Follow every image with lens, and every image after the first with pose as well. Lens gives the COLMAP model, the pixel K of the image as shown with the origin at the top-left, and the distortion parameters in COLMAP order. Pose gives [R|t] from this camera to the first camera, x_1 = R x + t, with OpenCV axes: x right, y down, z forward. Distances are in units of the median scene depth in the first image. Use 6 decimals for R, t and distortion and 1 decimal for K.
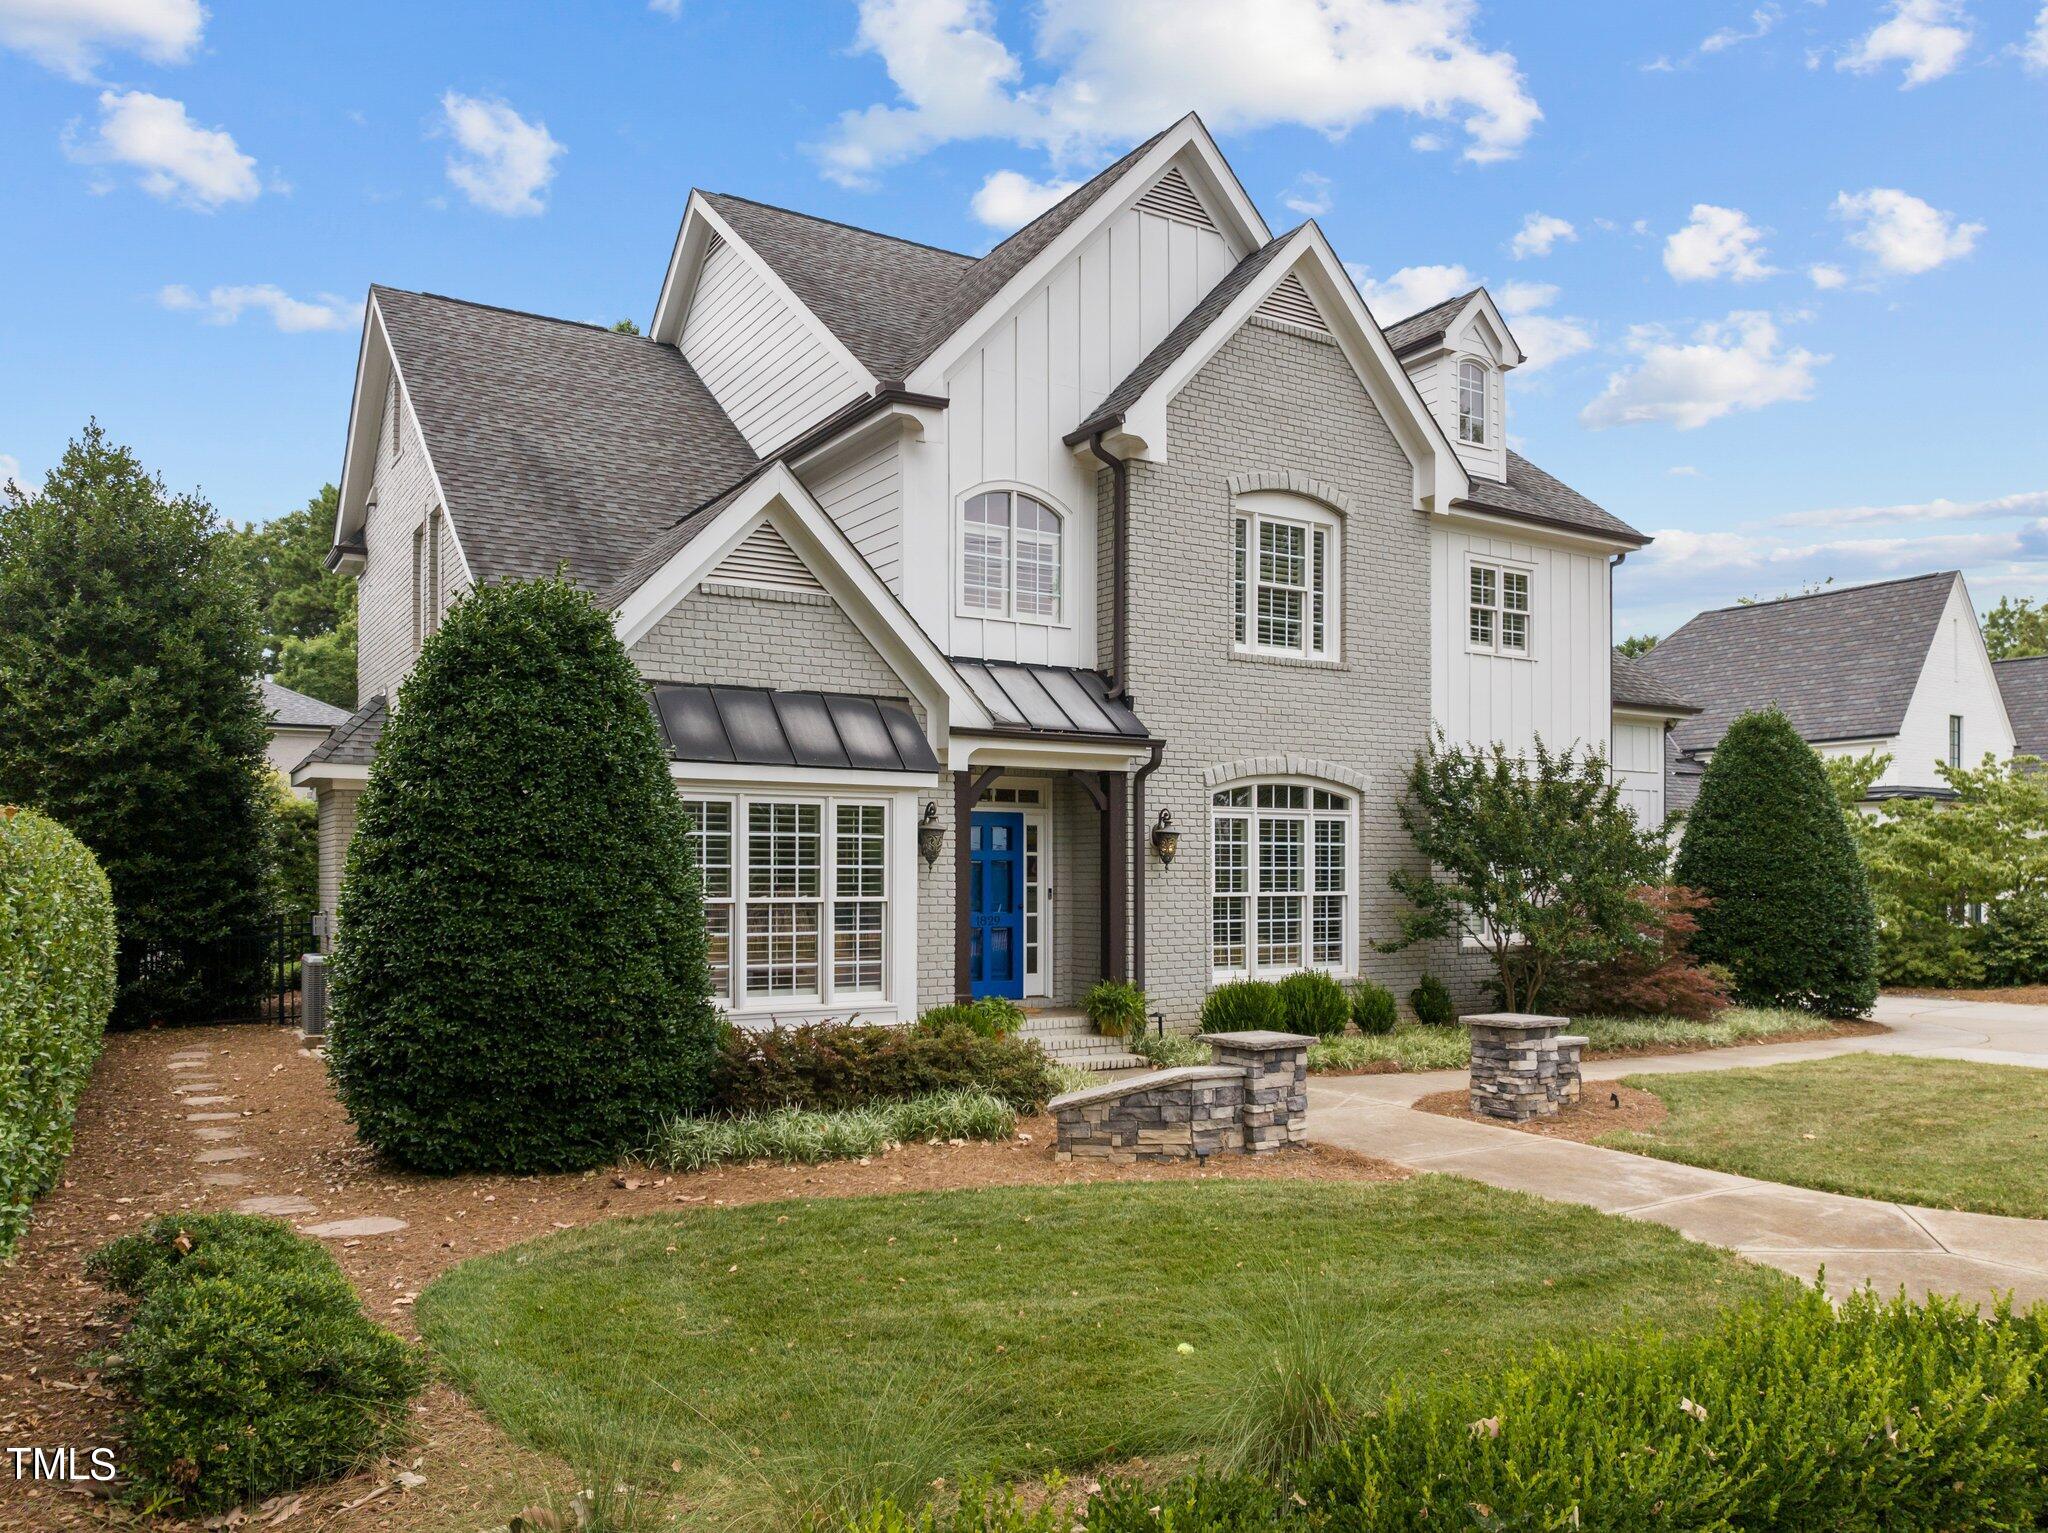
lens RADIAL K [[1448.0, 0, 1016.1], [0, 1448.0, 885.1], [0, 0, 1]] dist [-0.040226, 0.000059]
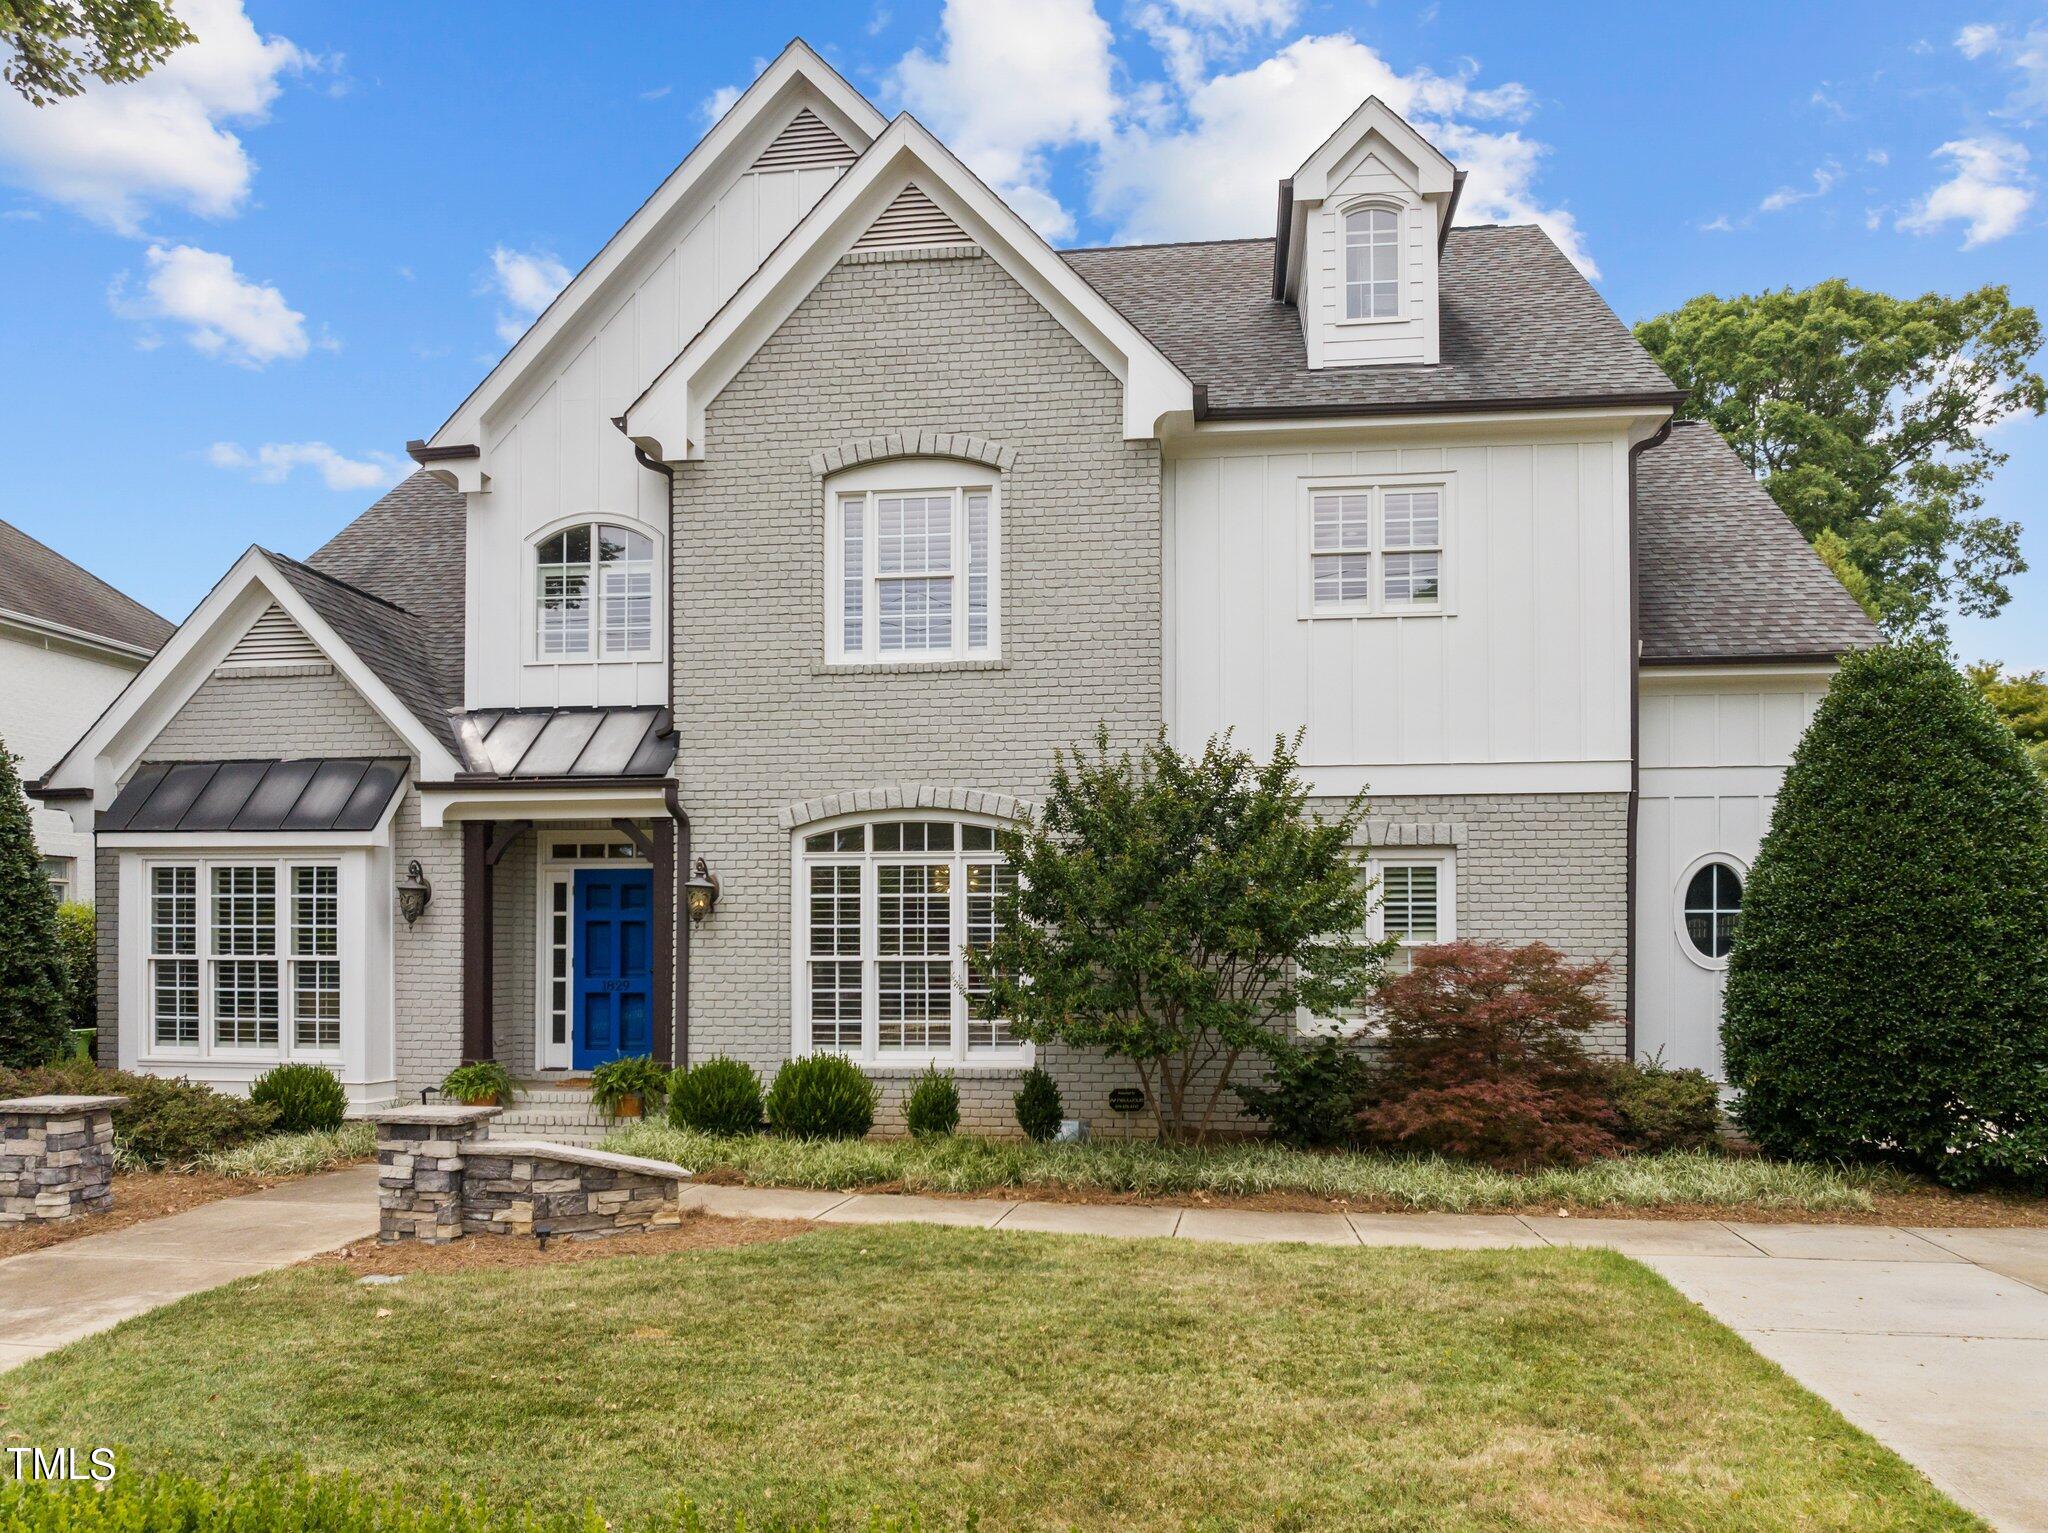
lens RADIAL K [[1523.1, 0, 1028.6], [0, 1523.1, 936.5], [0, 0, 1]] dist [-0.045403, -0.014066]
pose [[0.782394, -0.002677, -0.622778, 0.820857], [-0.005679, 0.999919, -0.011433, 0.003388], [0.622758, 0.012482, 0.782315, 0.414771]]
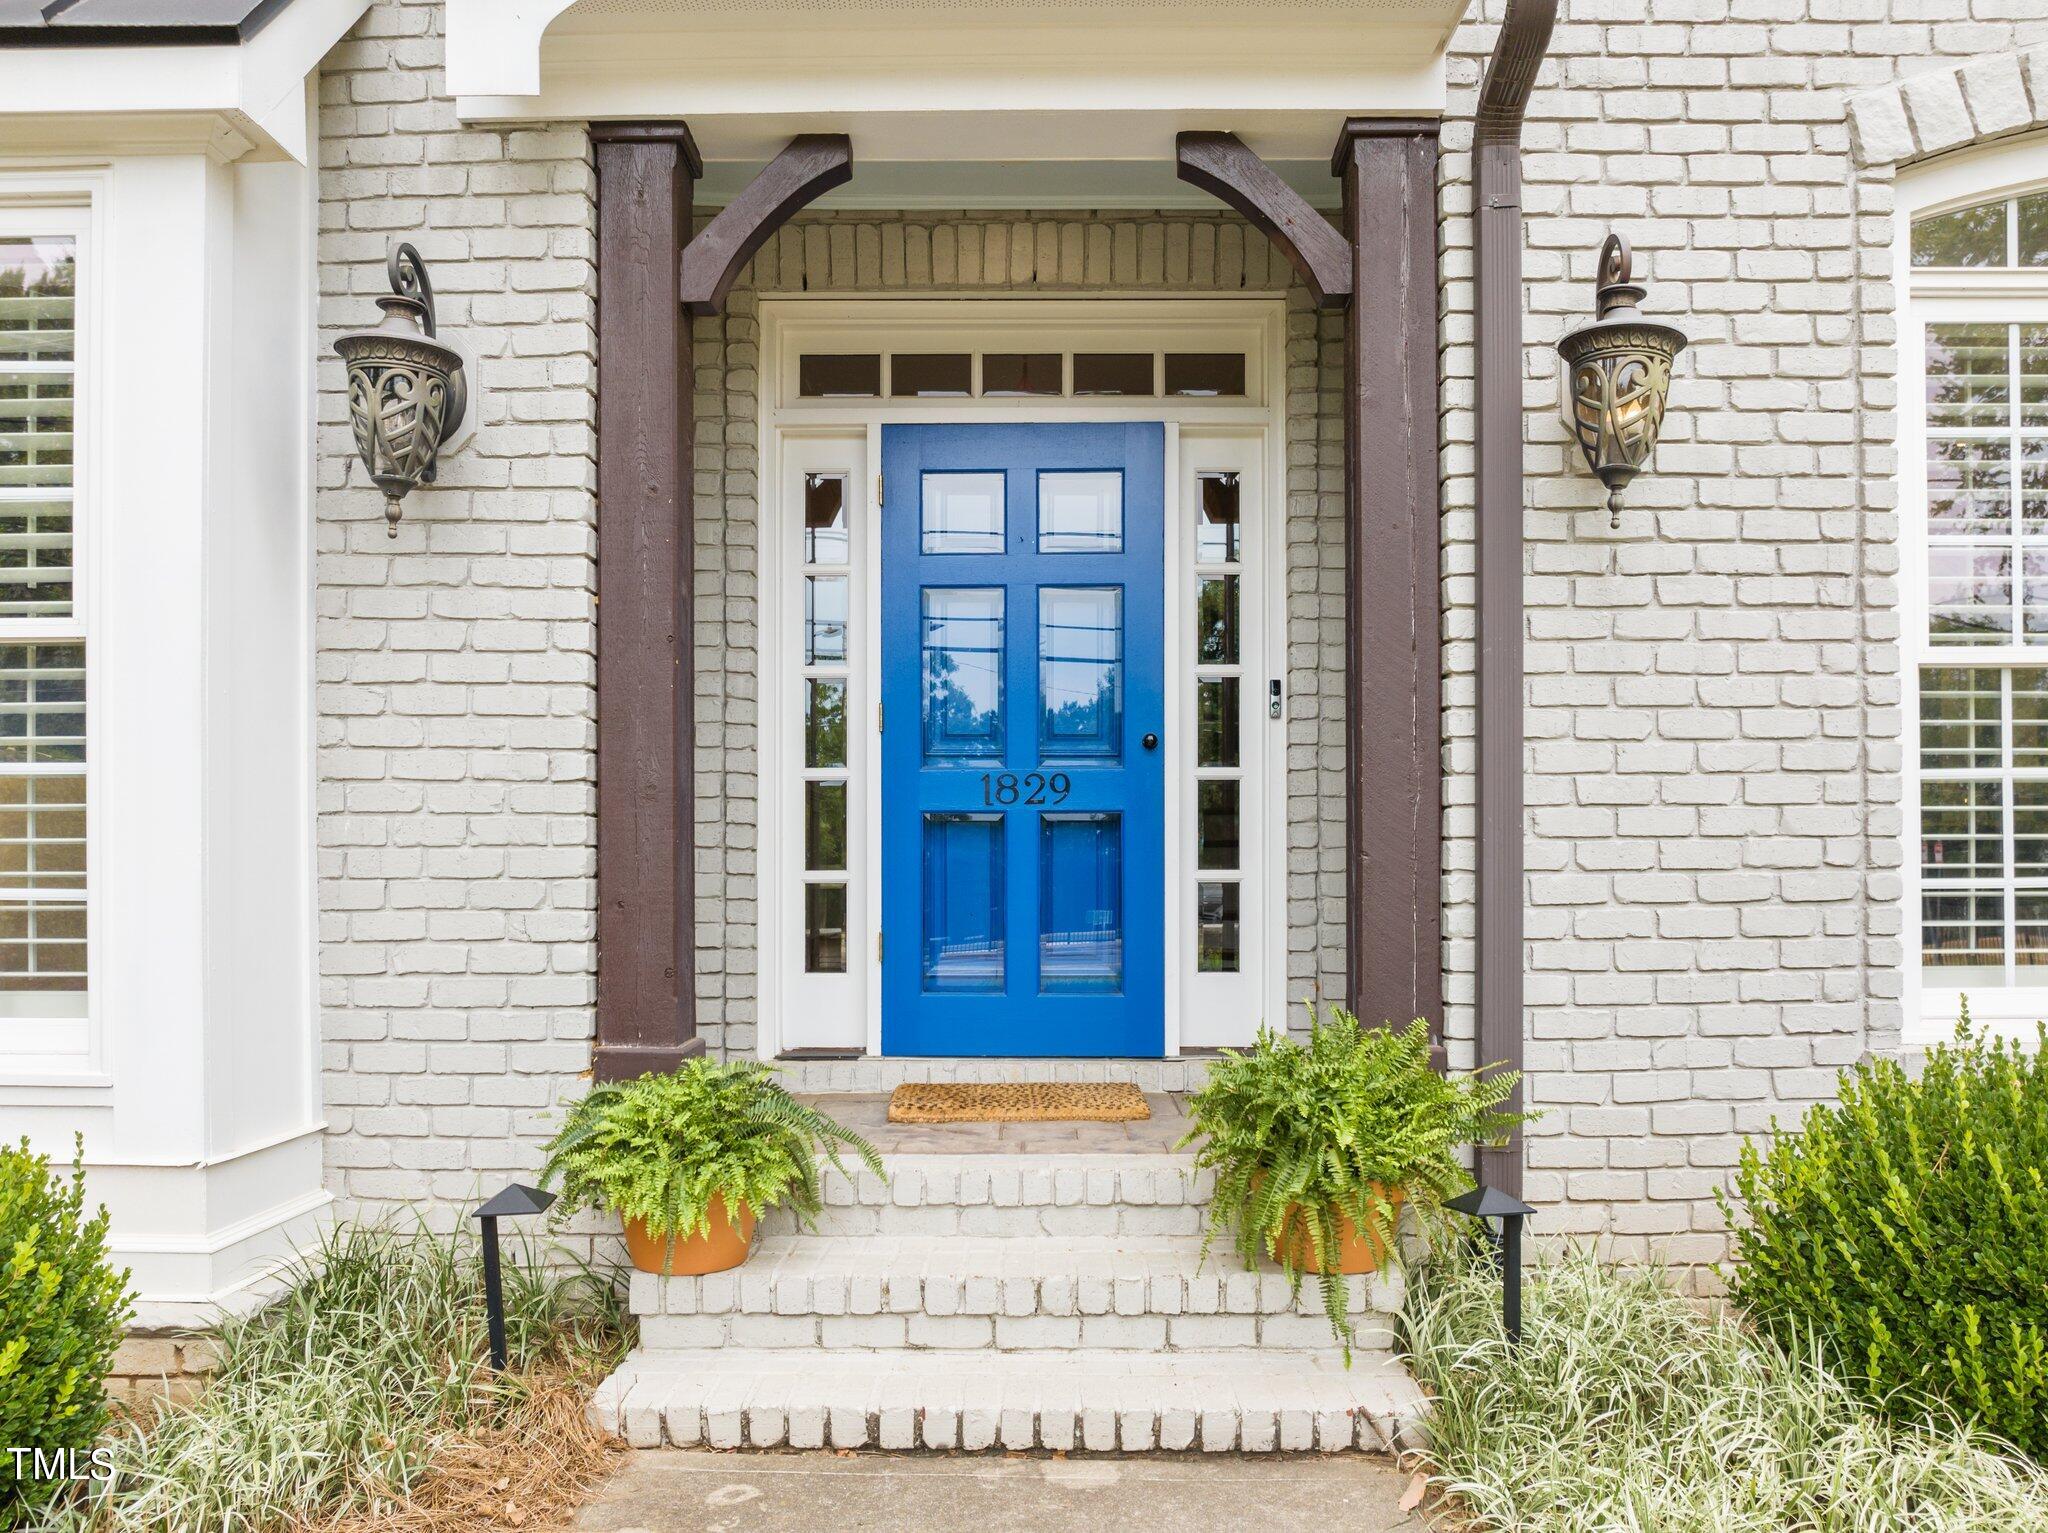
lens RADIAL K [[1533.3, 0, 1014.9], [0, 1533.3, 871.8], [0, 0, 1]] dist [-0.032697, -0.005461]
pose [[0.851680, 0.001958, -0.524059, 0.146799], [-0.000120, 0.999994, 0.003540, 0.042097], [0.524063, -0.002952, 0.851675, 0.757447]]
